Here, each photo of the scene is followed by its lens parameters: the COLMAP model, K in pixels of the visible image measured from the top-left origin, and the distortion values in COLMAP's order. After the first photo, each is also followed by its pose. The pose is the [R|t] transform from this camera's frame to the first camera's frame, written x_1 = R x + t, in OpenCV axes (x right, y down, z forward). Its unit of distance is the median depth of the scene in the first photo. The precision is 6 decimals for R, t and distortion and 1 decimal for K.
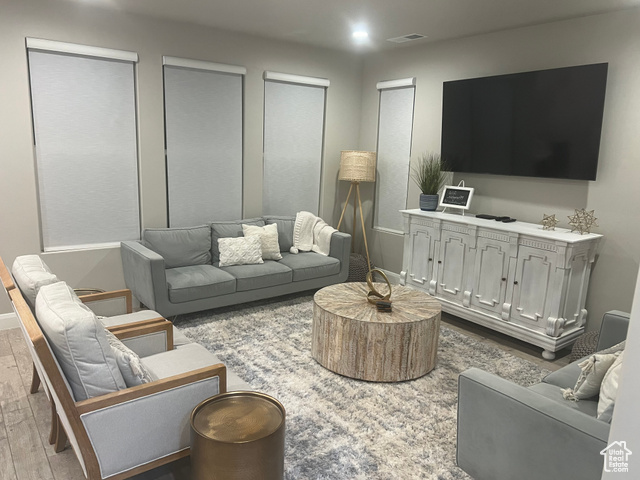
lens RADIAL K [[476.5, 0, 319.4], [0, 476.5, 241.8], [0, 0, 1]] dist [0.098807, -0.122697]
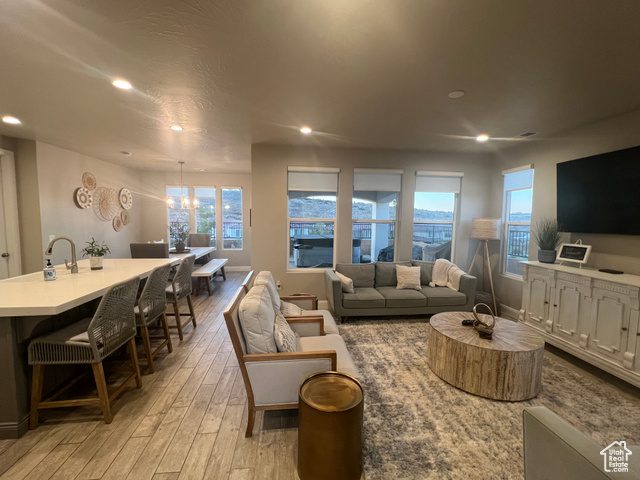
lens RADIAL K [[278.9, 0, 316.9], [0, 278.9, 236.6], [0, 0, 1]] dist [-0.000183, 0.001228]
pose [[0.865385, 0.012077, -0.500962, 0.104239], [-0.082842, 0.989402, -0.119254, 0.004706], [0.494213, 0.144702, 0.857214, 0.099318]]
